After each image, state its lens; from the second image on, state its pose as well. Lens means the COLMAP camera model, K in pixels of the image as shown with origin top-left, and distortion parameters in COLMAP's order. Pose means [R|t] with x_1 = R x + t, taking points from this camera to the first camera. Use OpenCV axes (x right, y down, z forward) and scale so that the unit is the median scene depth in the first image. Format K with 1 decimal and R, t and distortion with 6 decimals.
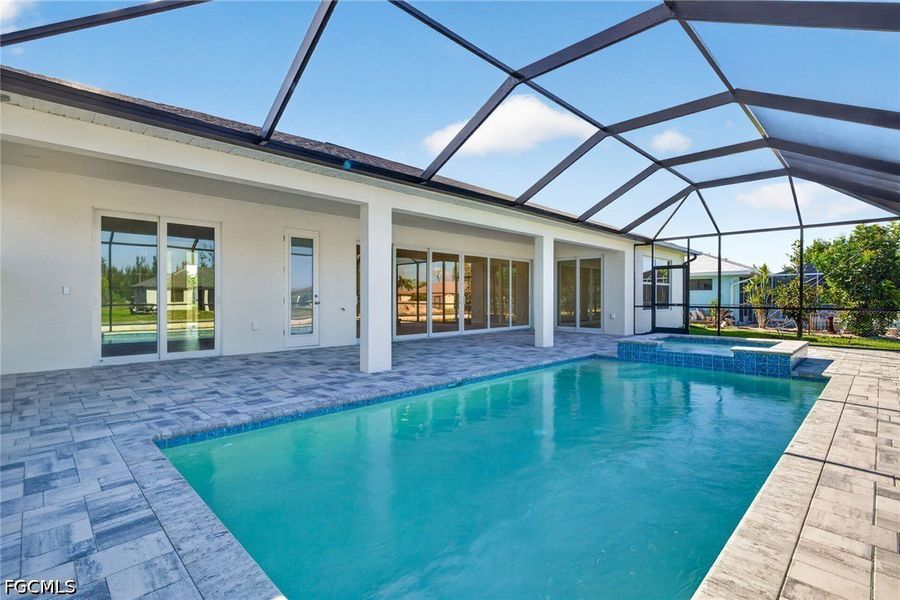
lens RADIAL K [[426.0, 0, 450.0], [0, 426.0, 300.0], [0, 0, 1]] dist [0.004496, -0.000330]
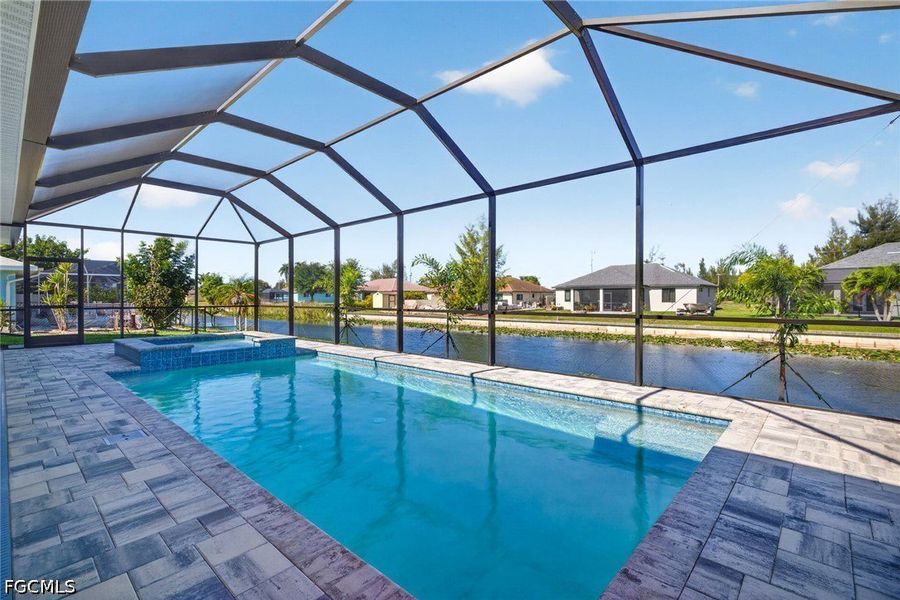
lens RADIAL K [[416.0, 0, 450.8], [0, 416.0, 300.0], [0, 0, 1]] dist [0.001625, 0.000240]
pose [[-0.061840, -0.007602, 0.998057, -1.614600], [0.001989, 0.999968, 0.007740, -0.004739], [-0.998084, 0.002464, -0.061823, 1.682980]]
